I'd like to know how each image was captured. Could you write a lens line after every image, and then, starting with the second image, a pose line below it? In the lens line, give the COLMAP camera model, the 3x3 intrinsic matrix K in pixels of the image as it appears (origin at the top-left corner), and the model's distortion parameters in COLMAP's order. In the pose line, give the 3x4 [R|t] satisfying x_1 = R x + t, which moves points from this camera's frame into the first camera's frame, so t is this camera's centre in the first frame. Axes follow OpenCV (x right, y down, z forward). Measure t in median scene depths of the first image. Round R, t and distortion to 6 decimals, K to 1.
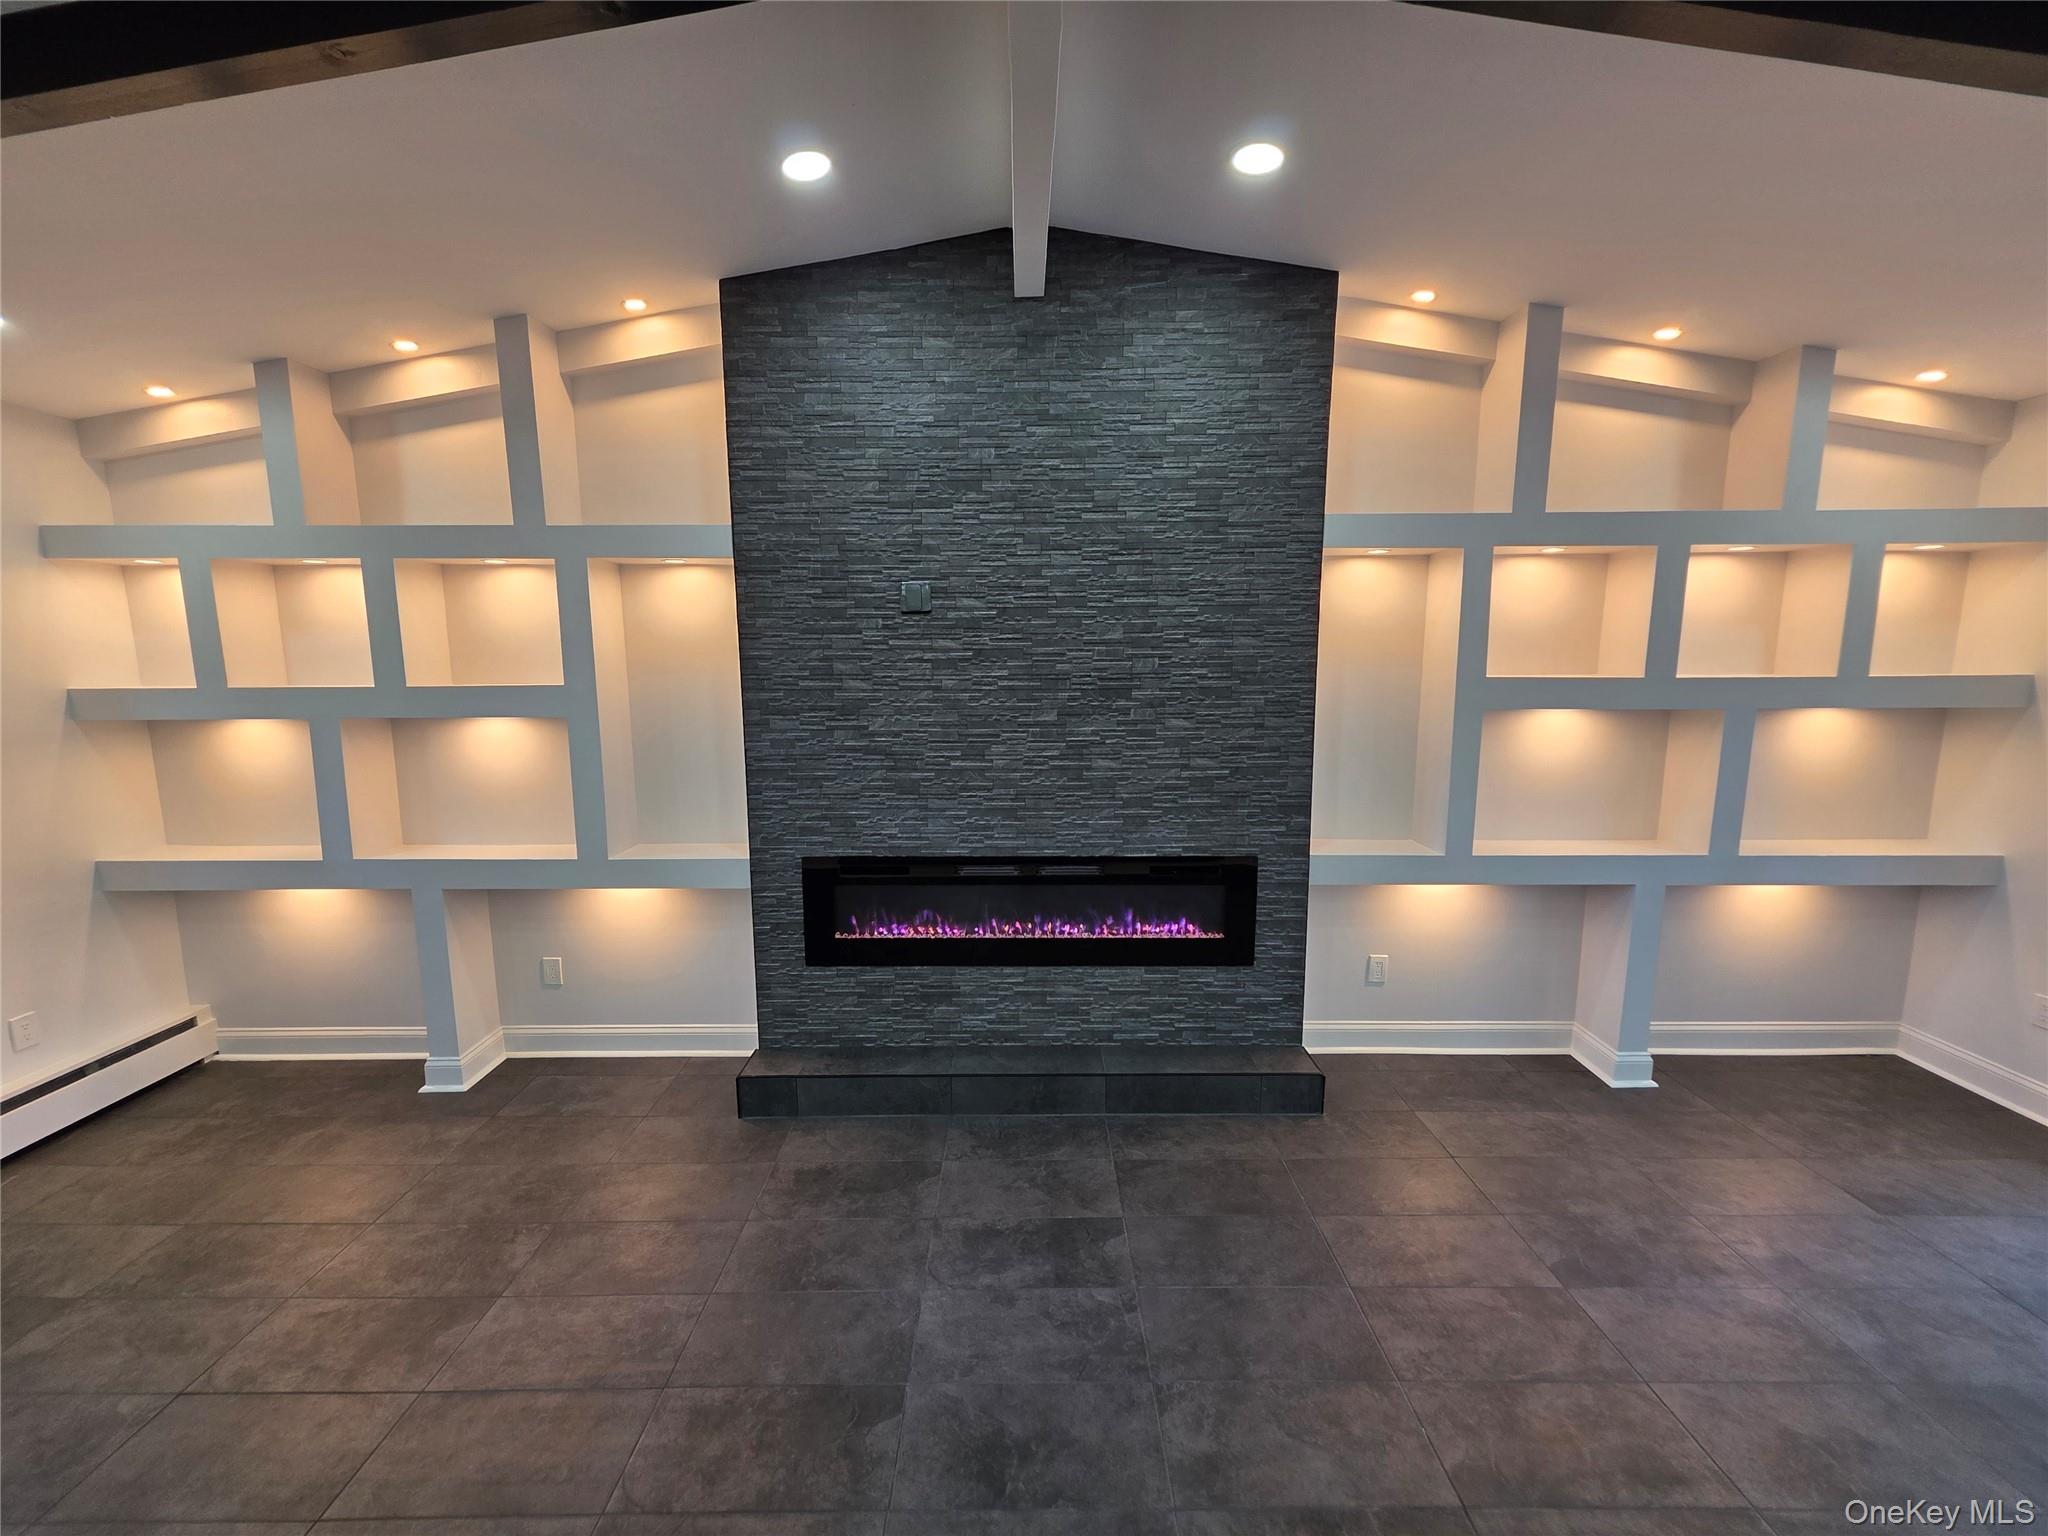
lens RADIAL K [[822.0, 0, 1020.8], [0, 822.0, 753.8], [0, 0, 1]] dist [0.001563, 0.000093]
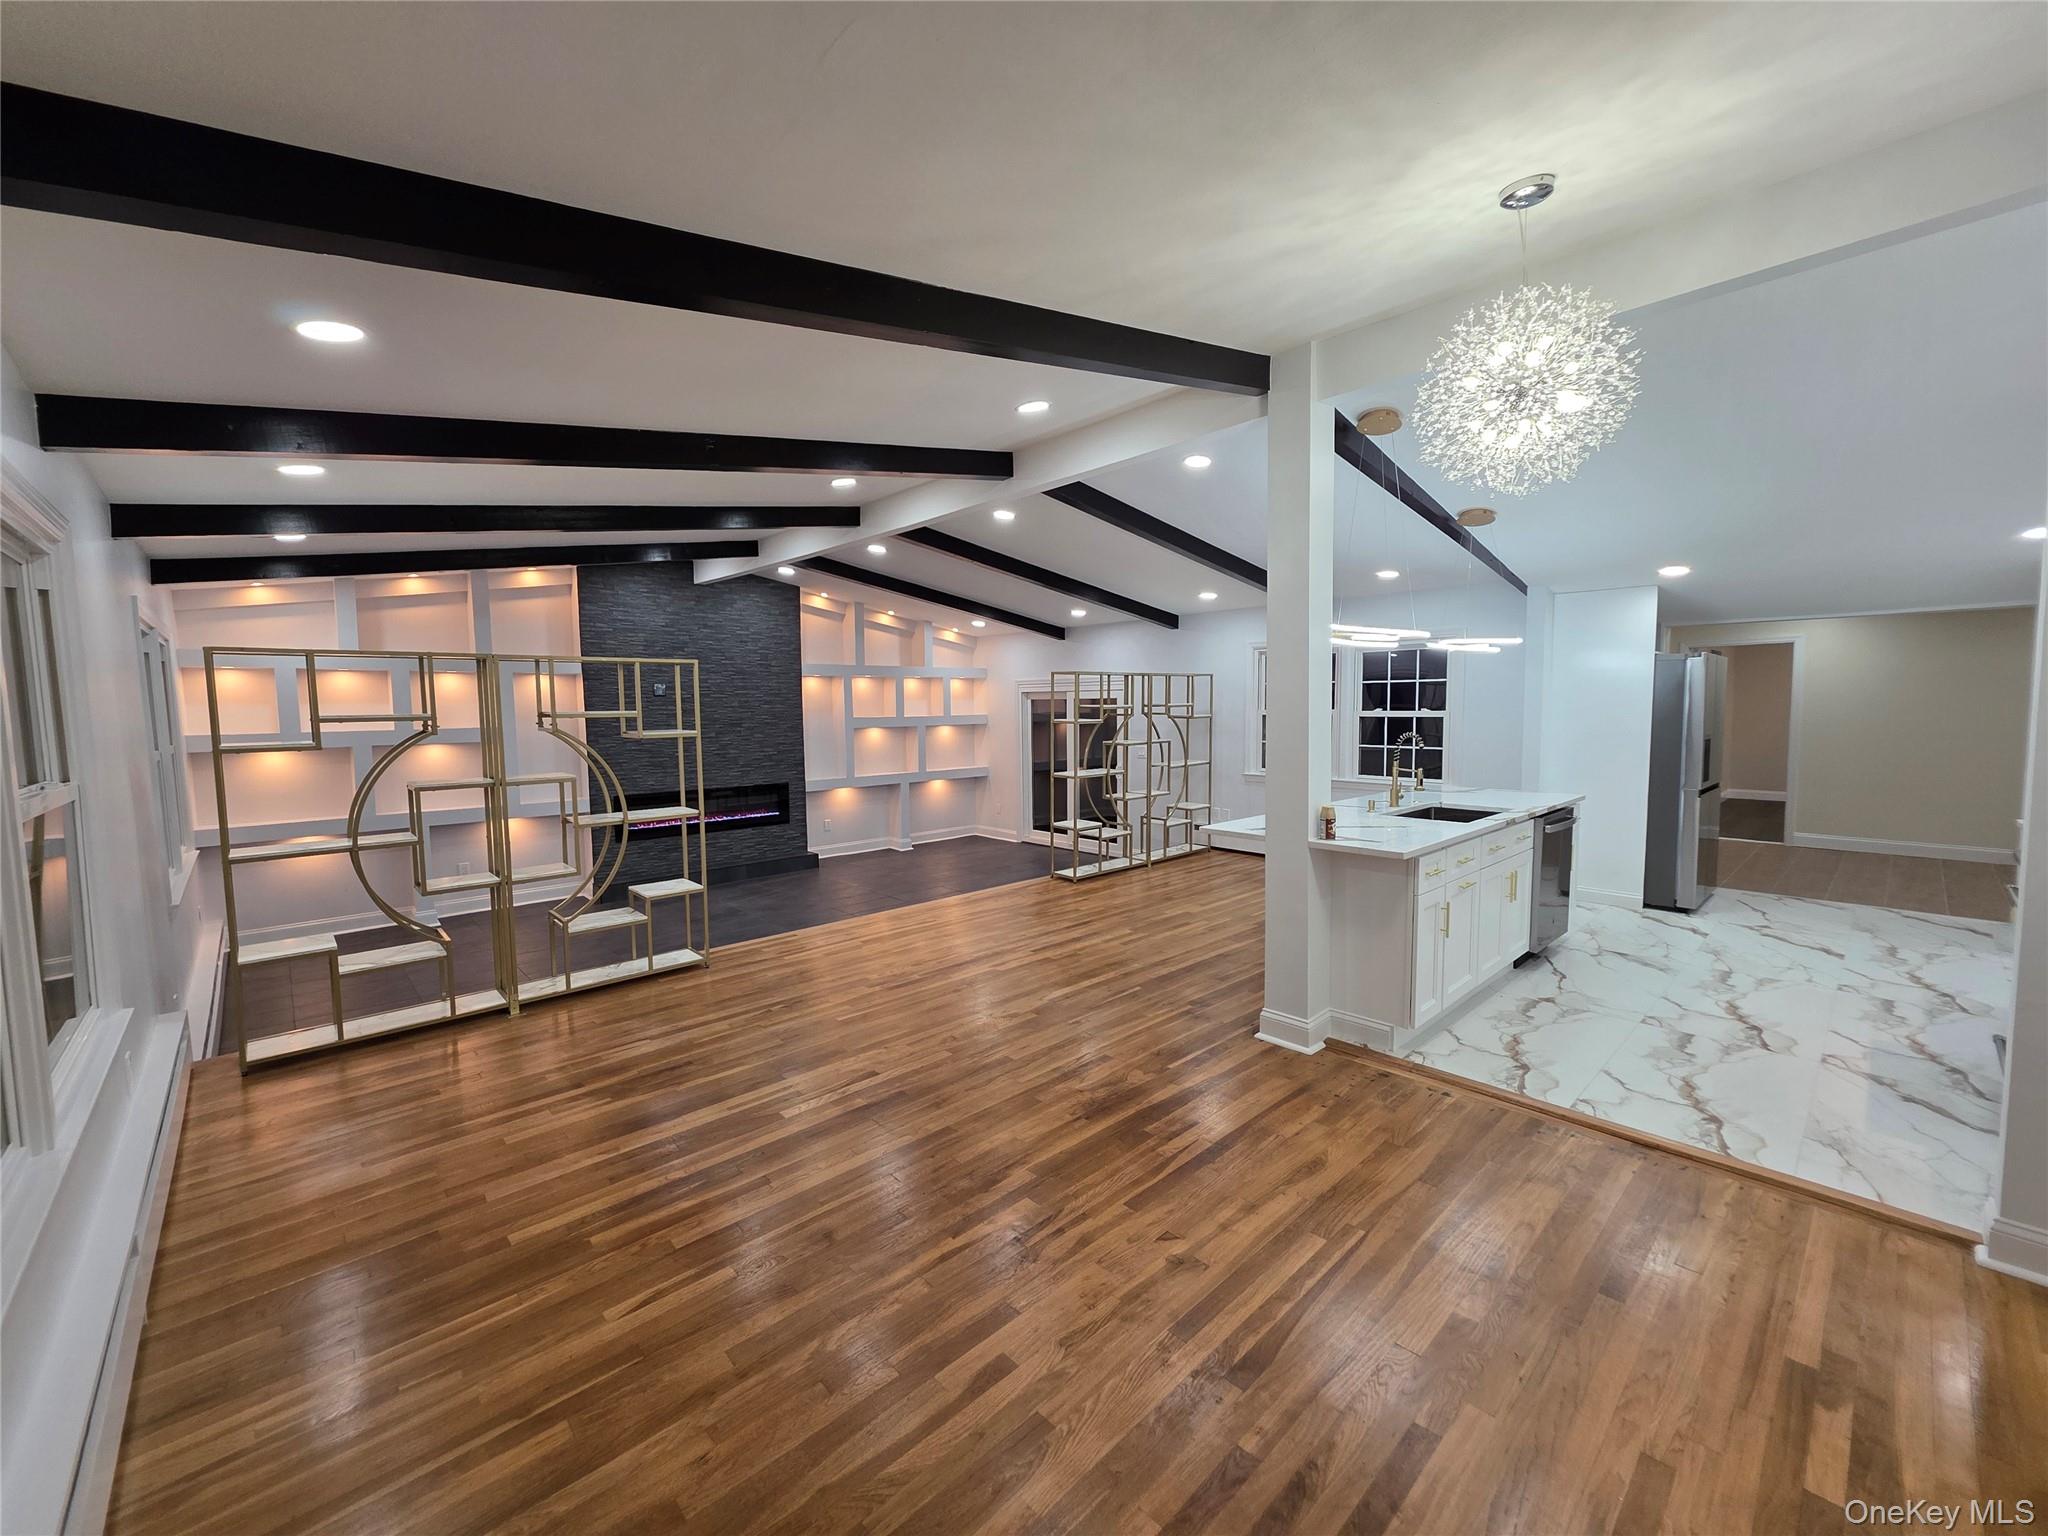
lens RADIAL K [[822.0, 0, 1026.6], [0, 822.0, 766.3], [0, 0, 1]] dist [0.001563, 0.000093]
pose [[0.721361, -0.054399, 0.690419, -1.068953], [0.099181, 0.994749, -0.025248, 0.223107], [-0.685420, 0.086690, 0.722969, -1.604506]]
